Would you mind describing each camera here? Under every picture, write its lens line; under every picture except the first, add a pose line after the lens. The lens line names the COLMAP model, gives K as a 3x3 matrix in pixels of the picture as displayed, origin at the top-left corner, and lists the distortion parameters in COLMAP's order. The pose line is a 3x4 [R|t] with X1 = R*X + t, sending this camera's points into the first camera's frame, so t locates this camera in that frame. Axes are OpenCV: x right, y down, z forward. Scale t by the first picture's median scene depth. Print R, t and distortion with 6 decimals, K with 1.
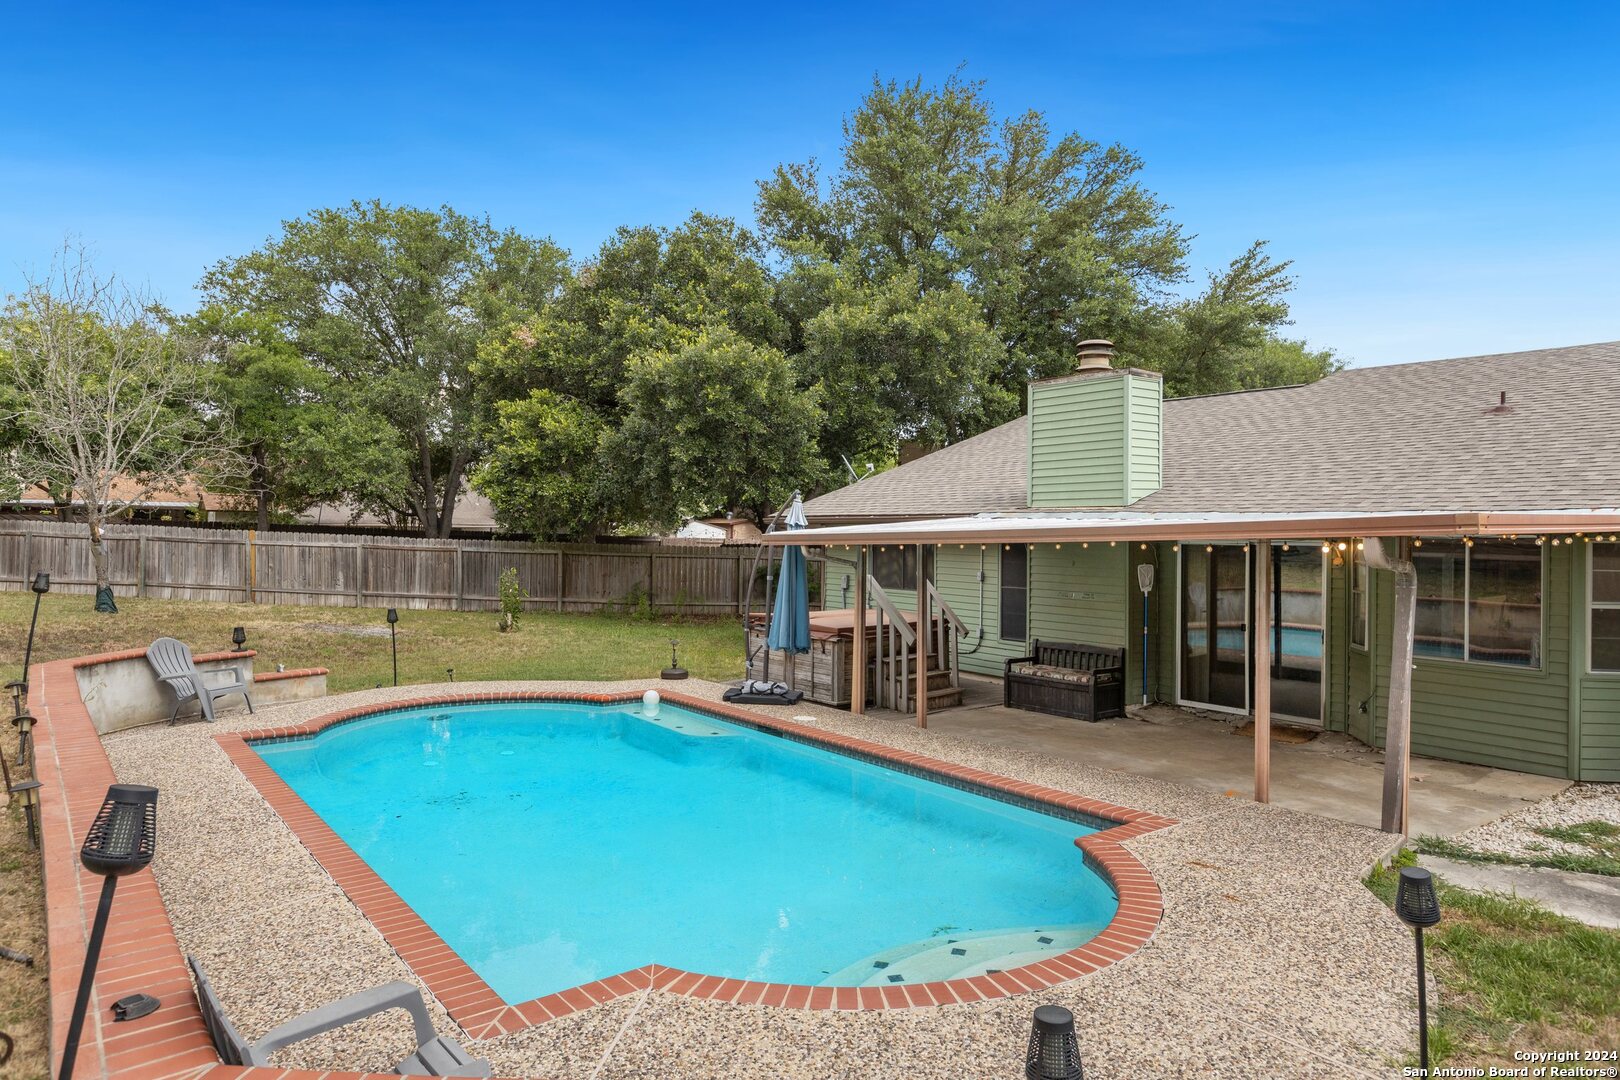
lens RADIAL K [[1047.4, 0, 811.9], [0, 1047.4, 532.9], [0, 0, 1]] dist [-0.008563, 0.002826]
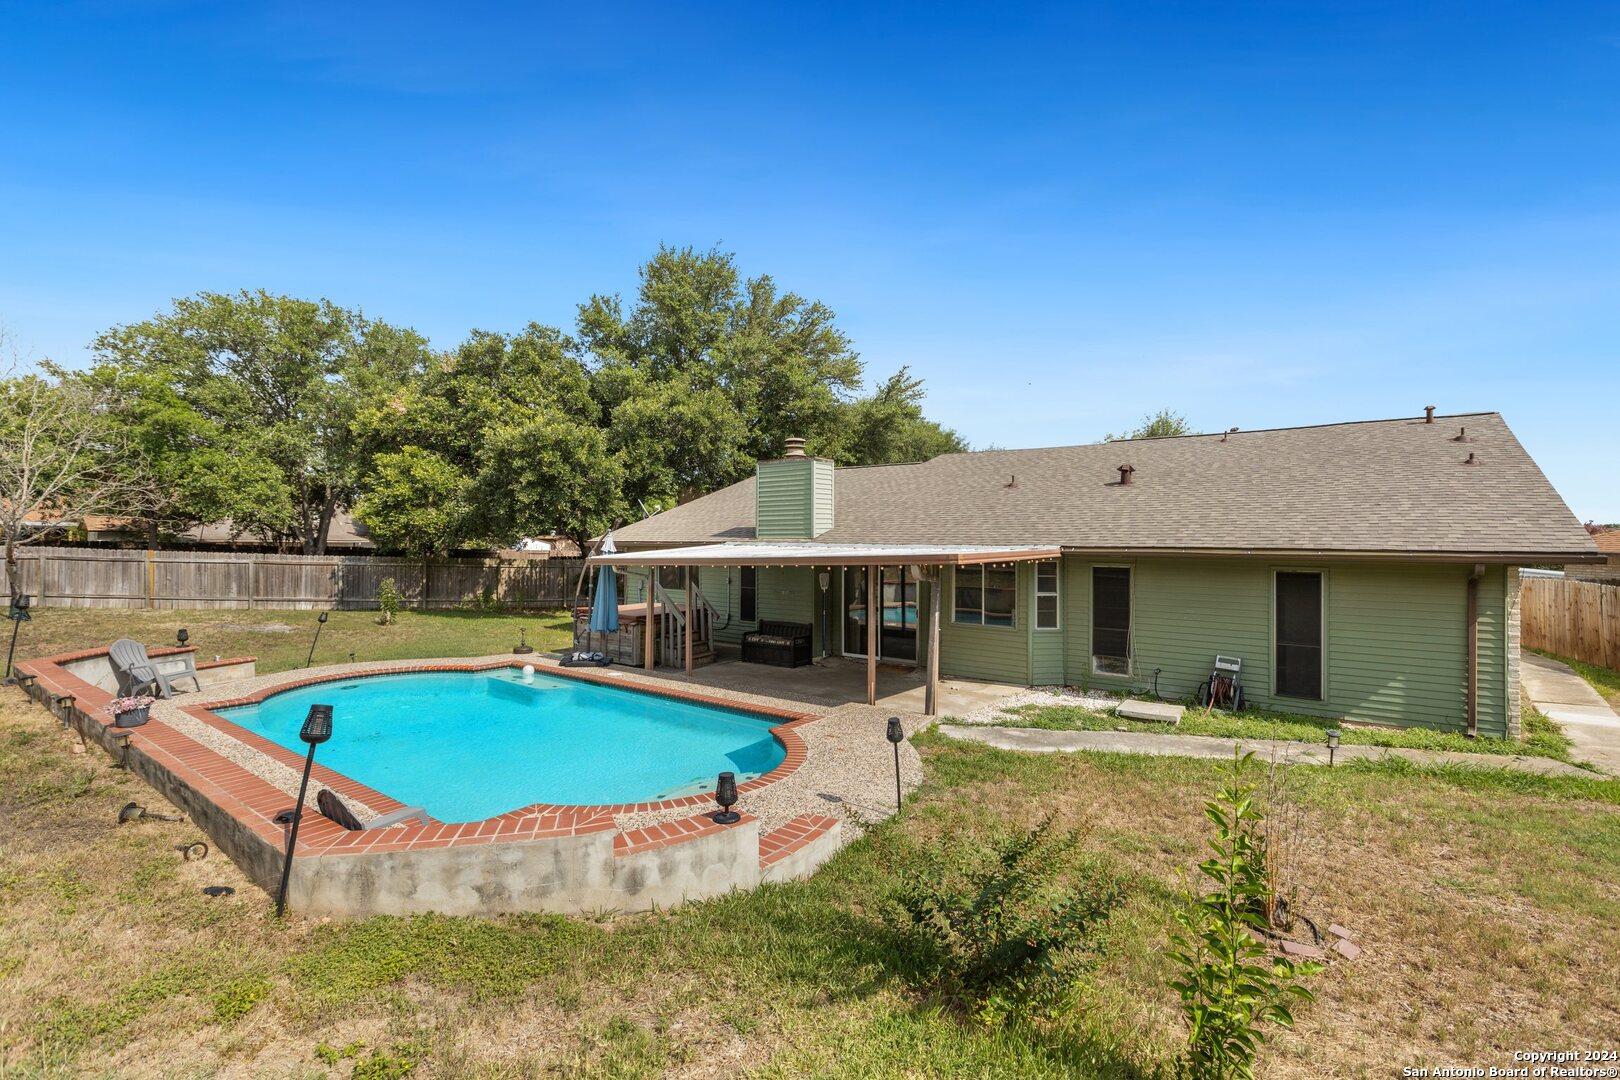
lens RADIAL K [[761.1, 0, 825.9], [0, 761.1, 532.8], [0, 0, 1]] dist [-0.000366, 0.000232]
pose [[0.963584, -0.000941, 0.267406, -0.003665], [0.003756, 0.999943, -0.010016, -0.013241], [-0.267381, 0.010656, 0.963532, -0.107088]]
